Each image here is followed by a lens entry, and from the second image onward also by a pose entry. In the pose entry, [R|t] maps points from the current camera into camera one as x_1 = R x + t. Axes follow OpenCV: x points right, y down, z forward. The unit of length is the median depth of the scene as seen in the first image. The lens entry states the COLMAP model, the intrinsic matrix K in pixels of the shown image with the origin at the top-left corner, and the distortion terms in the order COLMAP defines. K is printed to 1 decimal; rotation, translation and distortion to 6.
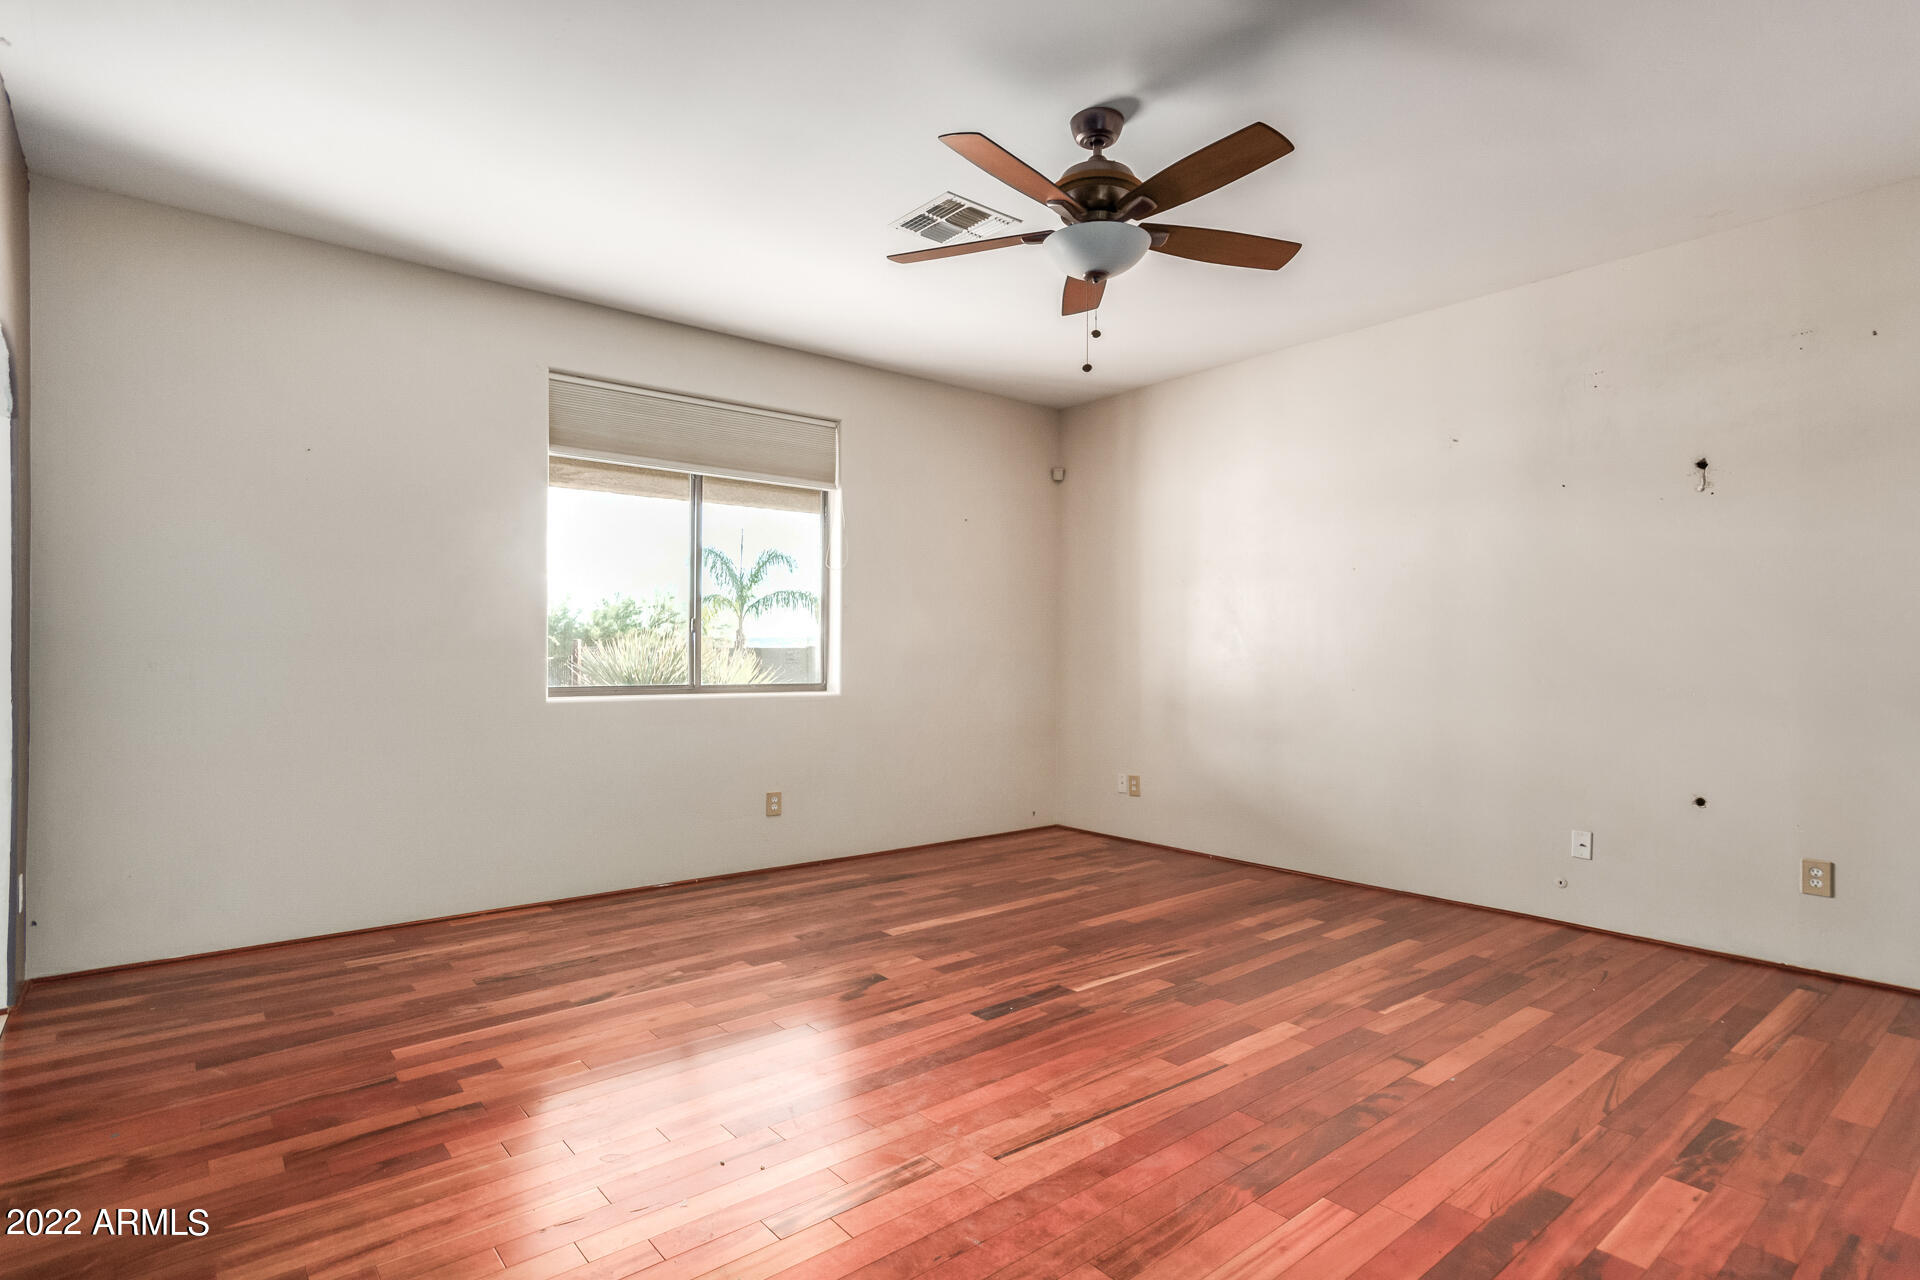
lens RADIAL K [[968.5, 0, 866.2], [0, 968.5, 645.6], [0, 0, 1]] dist [0.001159, 0.001051]
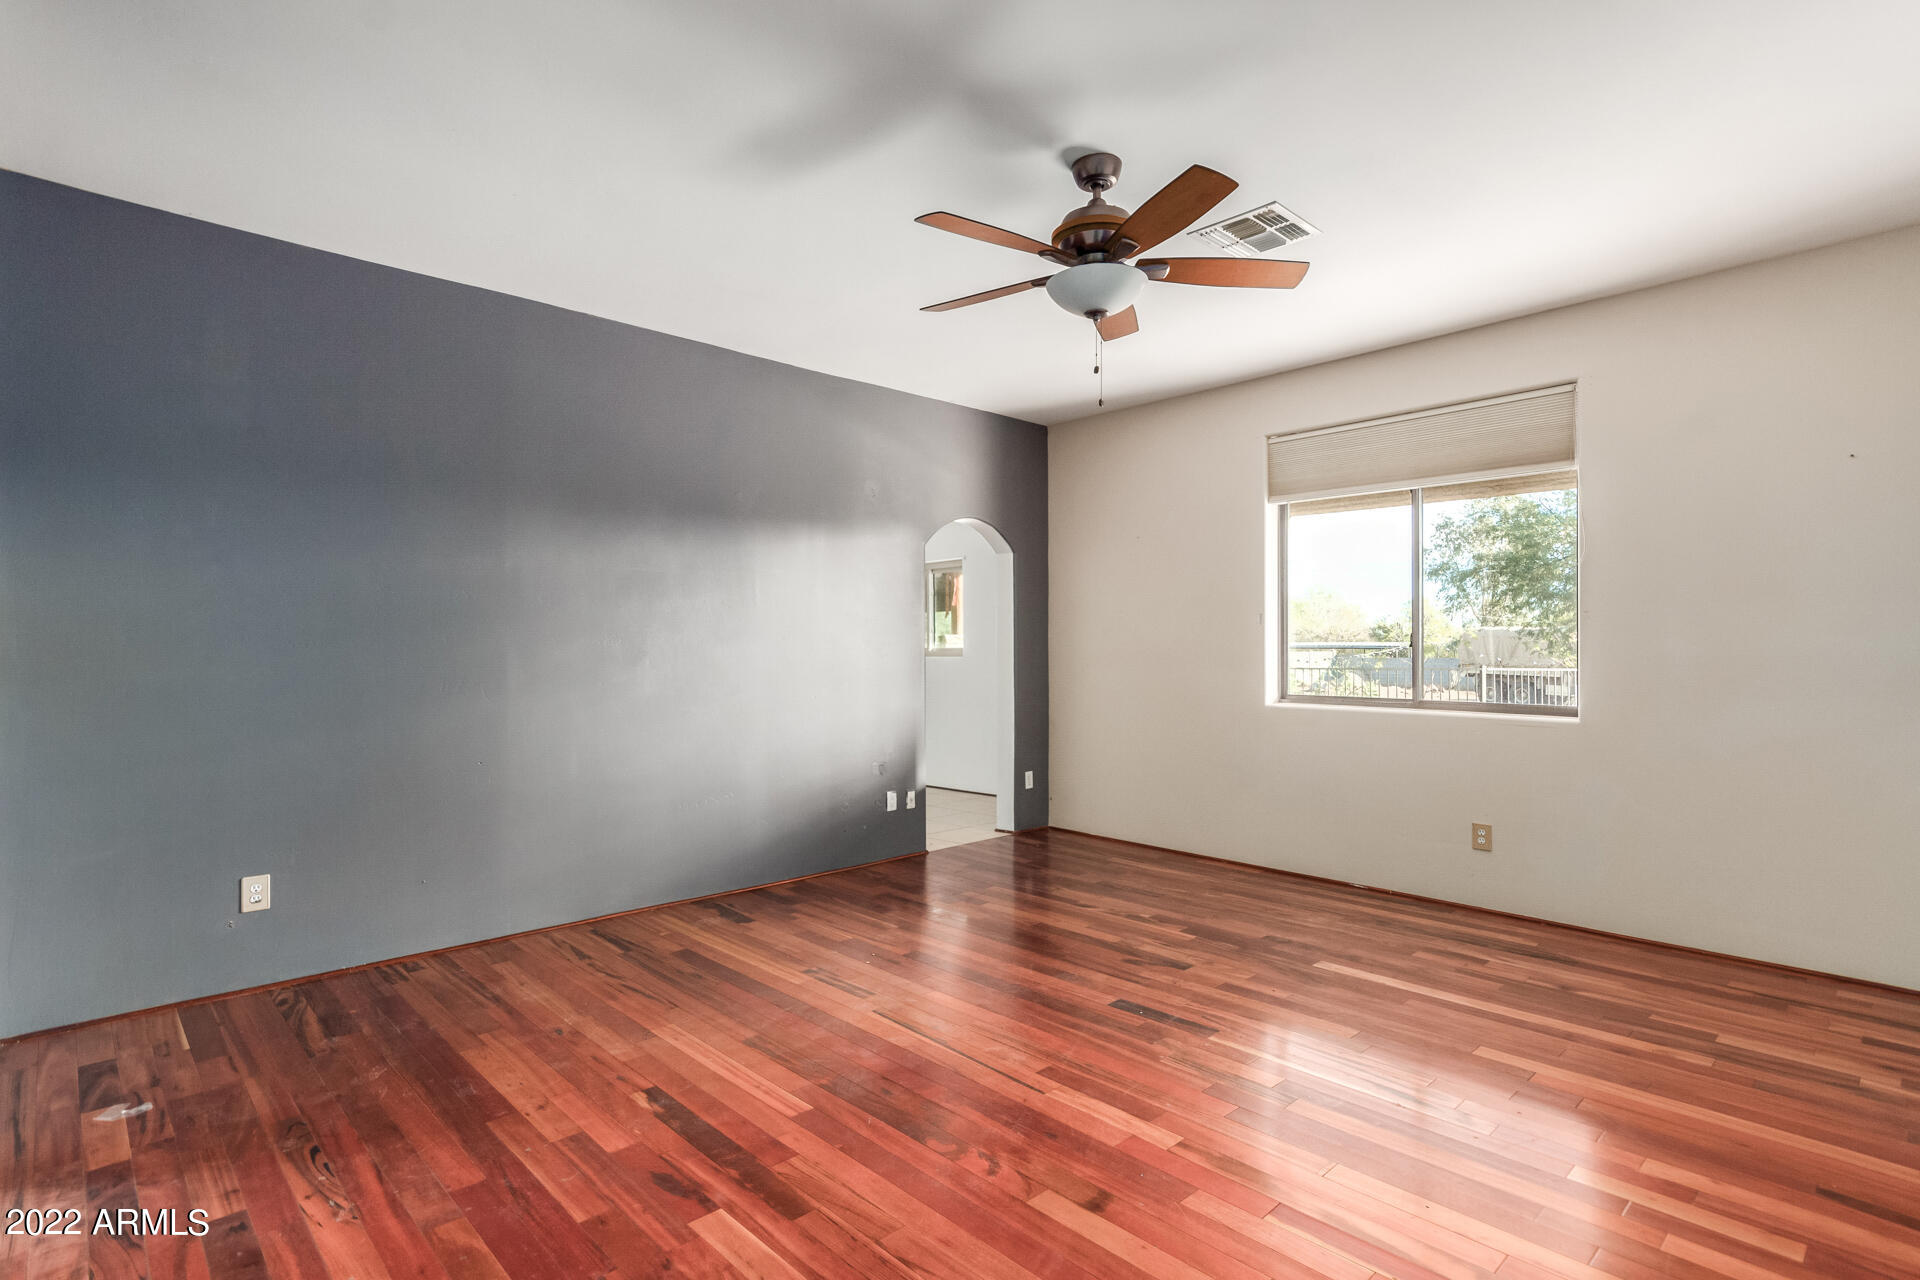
lens RADIAL K [[893.9, 0, 966.7], [0, 893.9, 650.8], [0, 0, 1]] dist [0.005703, 0.000355]
pose [[0.129747, -0.001286, -0.991546, 0.828282], [0.009616, 0.999954, -0.000039, -0.017725], [0.991500, -0.009530, 0.129753, 0.519029]]
